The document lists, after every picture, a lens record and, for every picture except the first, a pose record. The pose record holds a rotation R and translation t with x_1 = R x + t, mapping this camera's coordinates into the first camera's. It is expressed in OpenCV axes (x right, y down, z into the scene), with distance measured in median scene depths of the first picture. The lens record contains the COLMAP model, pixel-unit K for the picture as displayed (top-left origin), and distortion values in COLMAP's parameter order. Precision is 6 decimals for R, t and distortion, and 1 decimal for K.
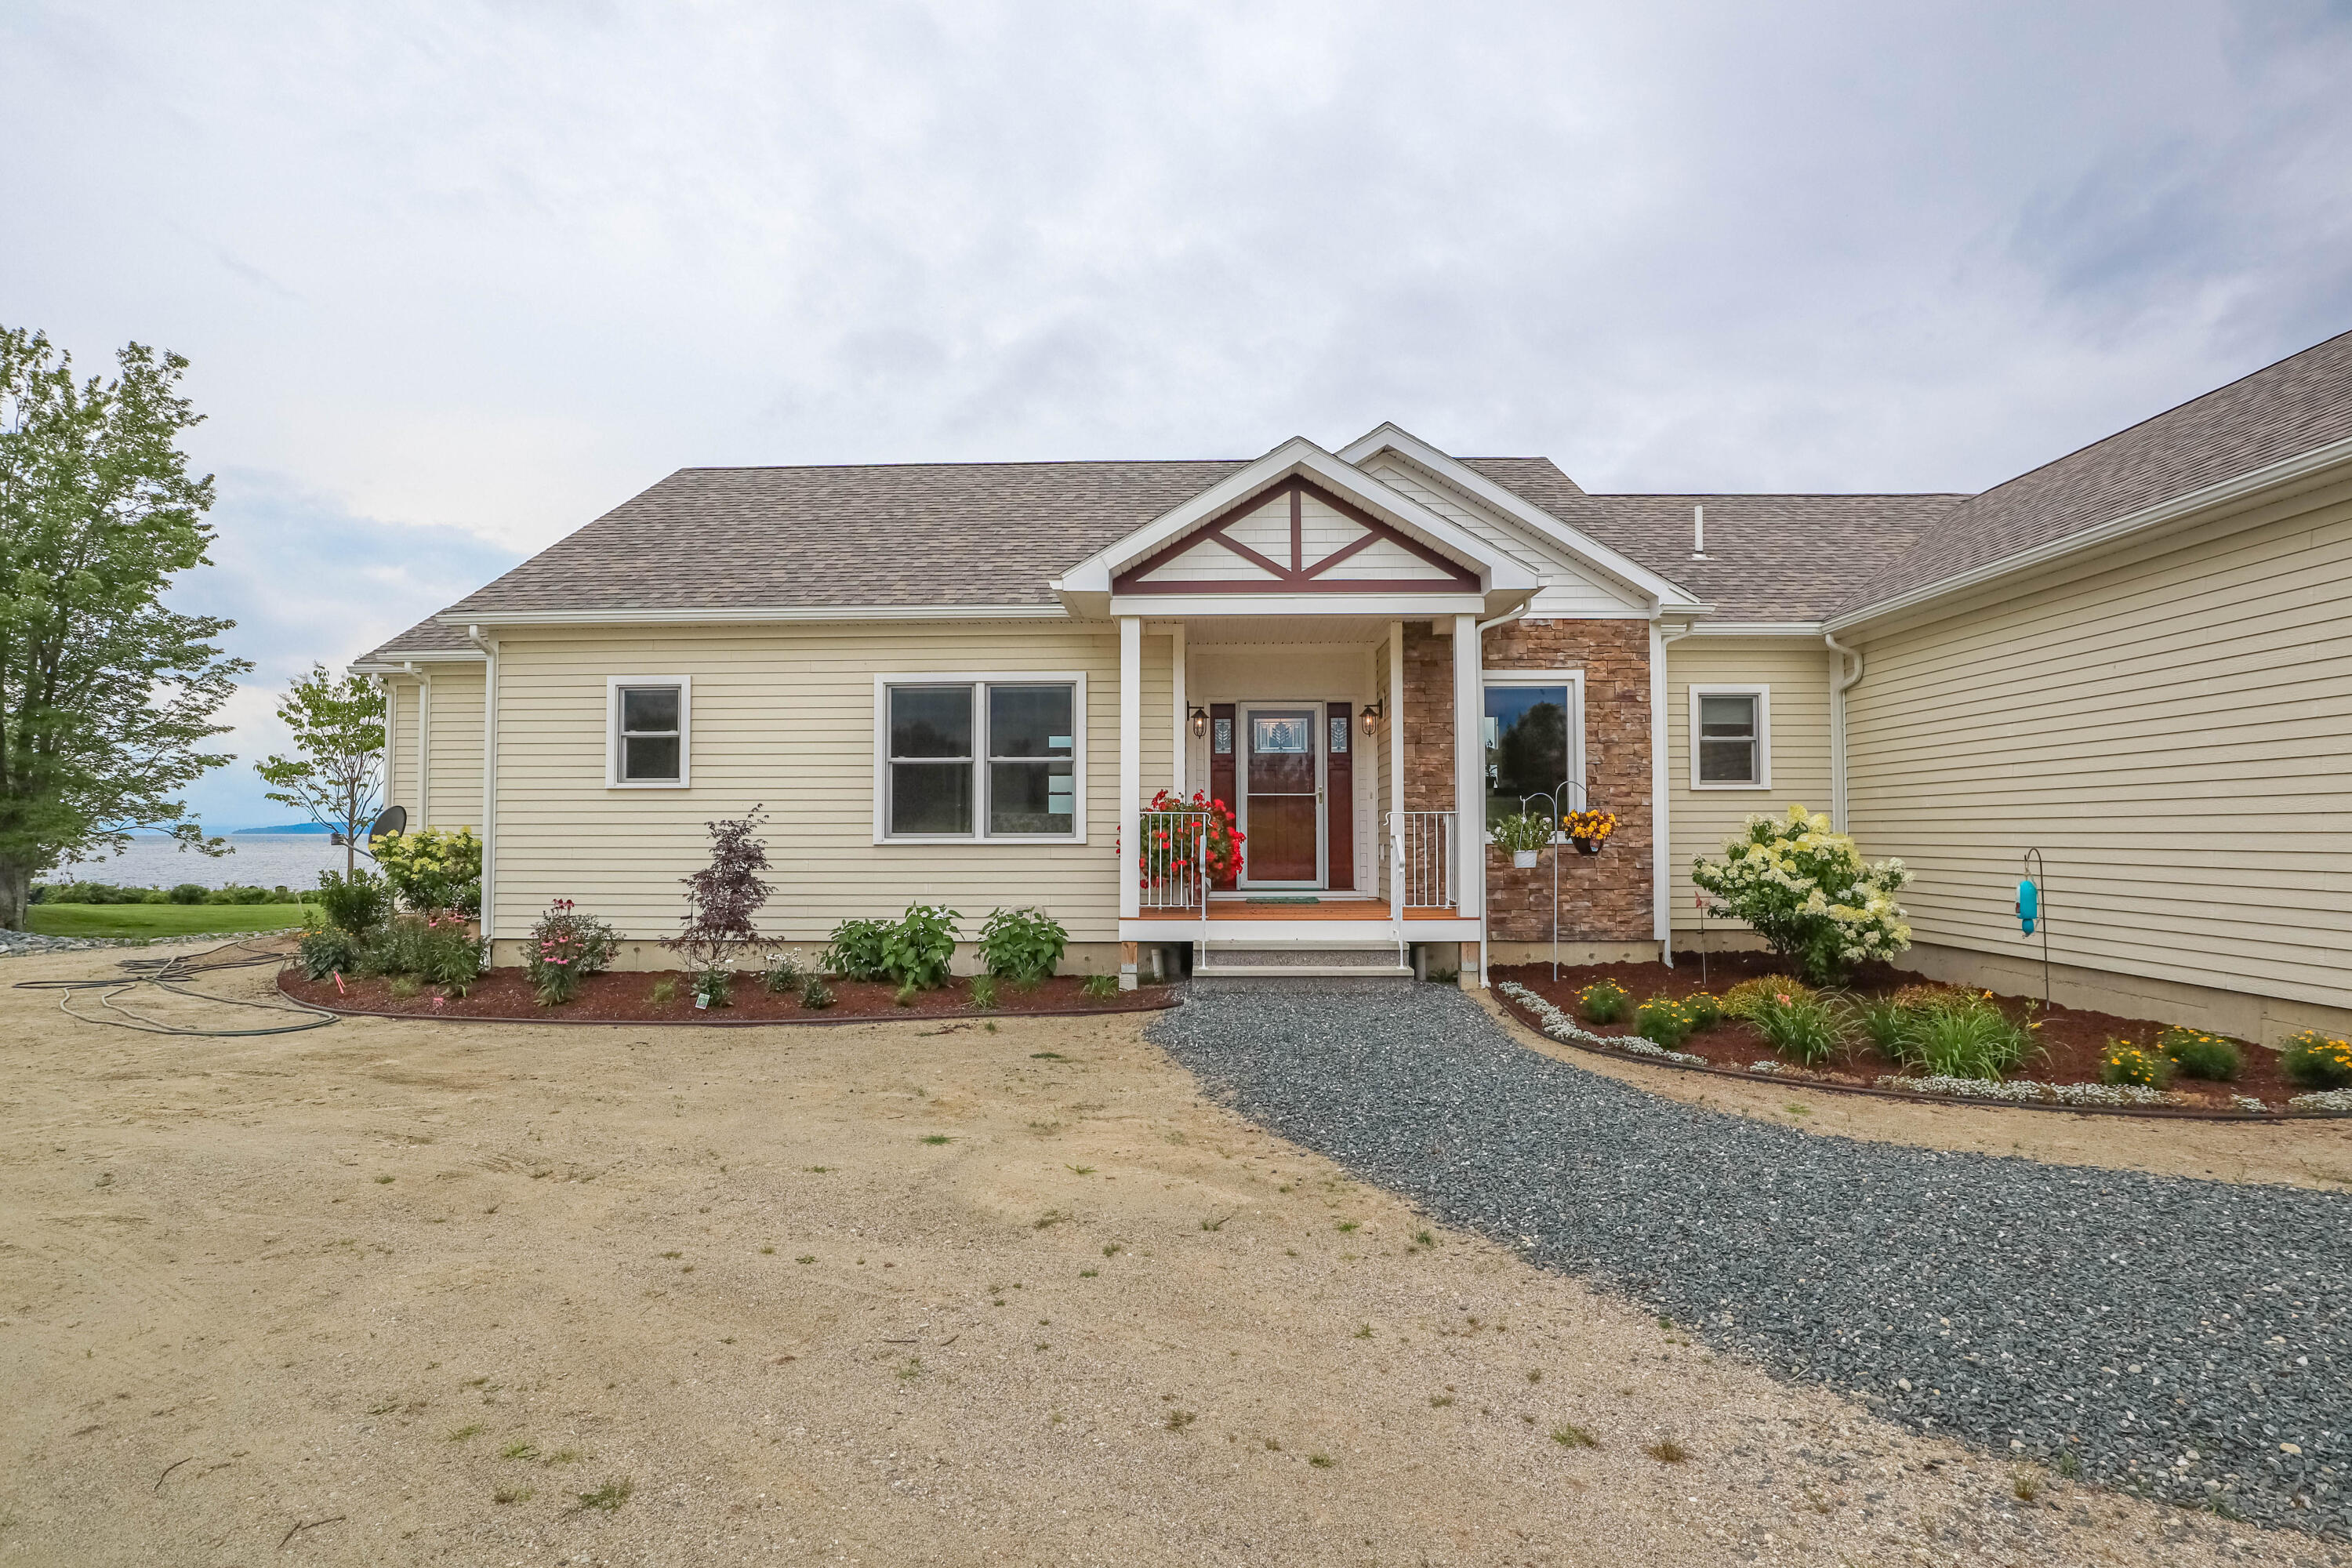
lens RADIAL K [[1198.5, 0, 1178.1], [0, 1198.5, 777.2], [0, 0, 1]] dist [-0.046158, 0.015303]
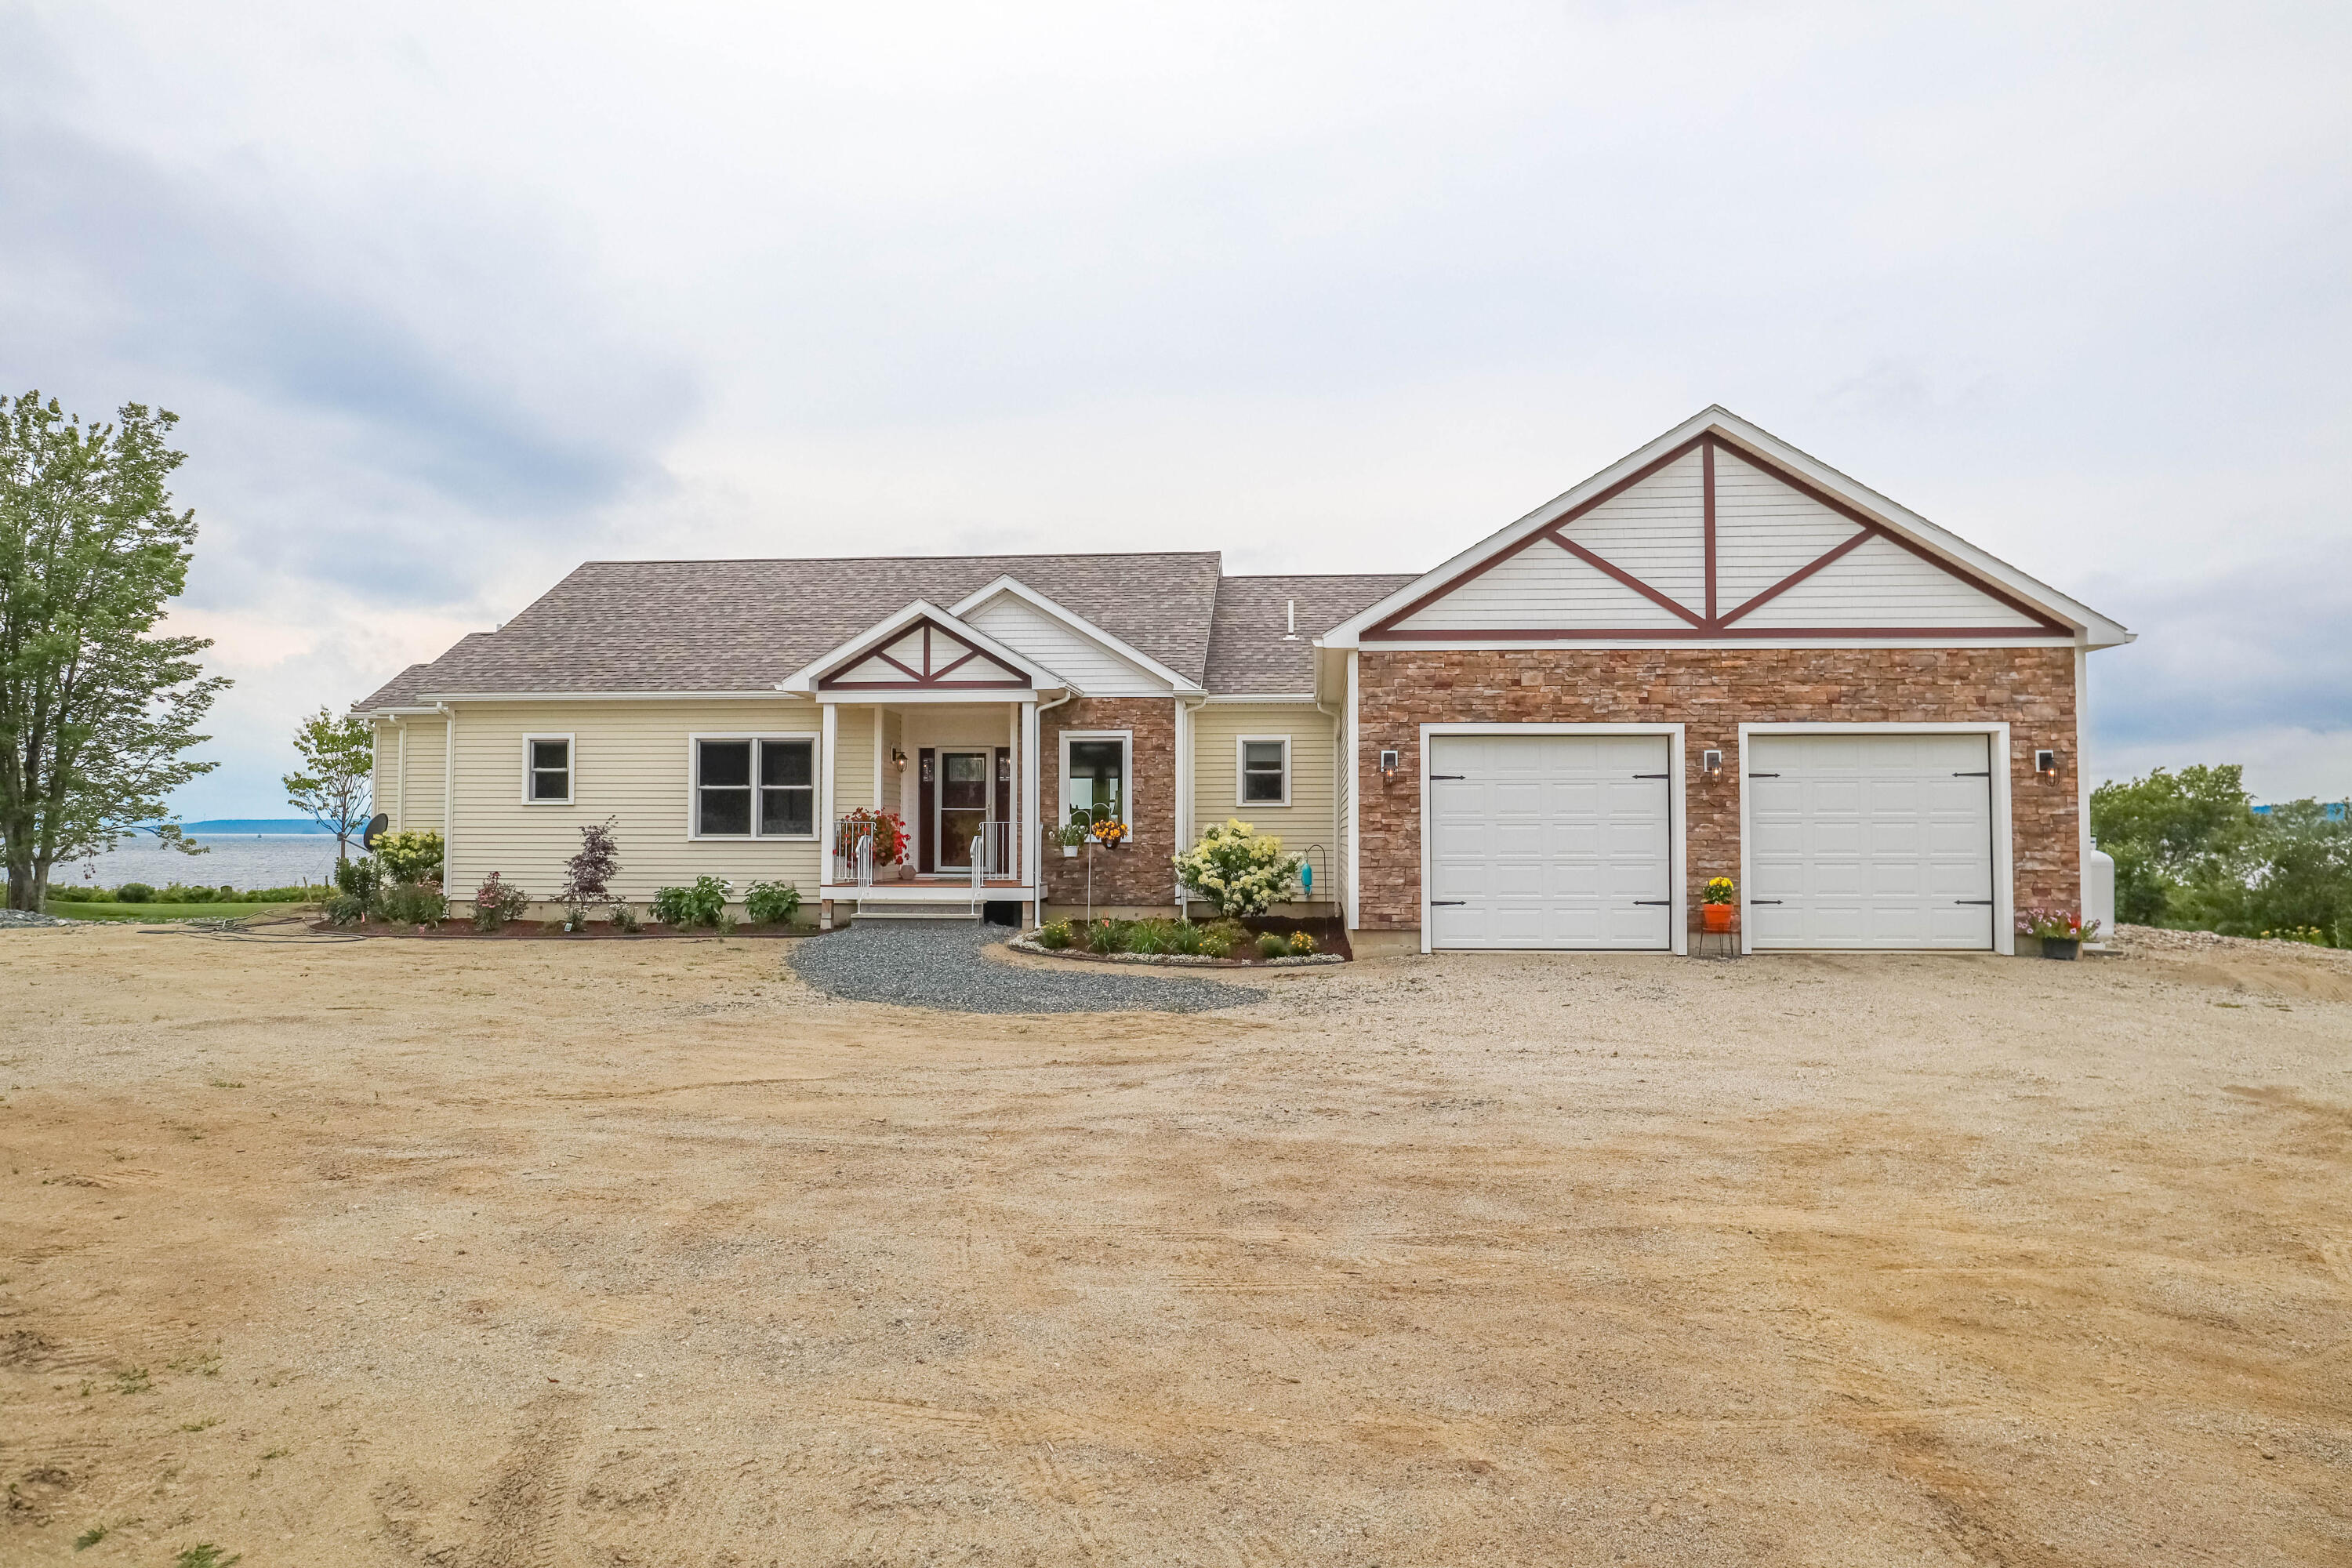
lens RADIAL K [[1517.1, 0, 1176.0], [0, 1517.1, 761.6], [0, 0, 1]] dist [-0.002401, -0.001607]
pose [[0.997567, 0.000726, -0.069704, 0.512213], [-0.000807, 0.999999, -0.001128, -0.045239], [0.069703, 0.001182, 0.997567, -0.925742]]
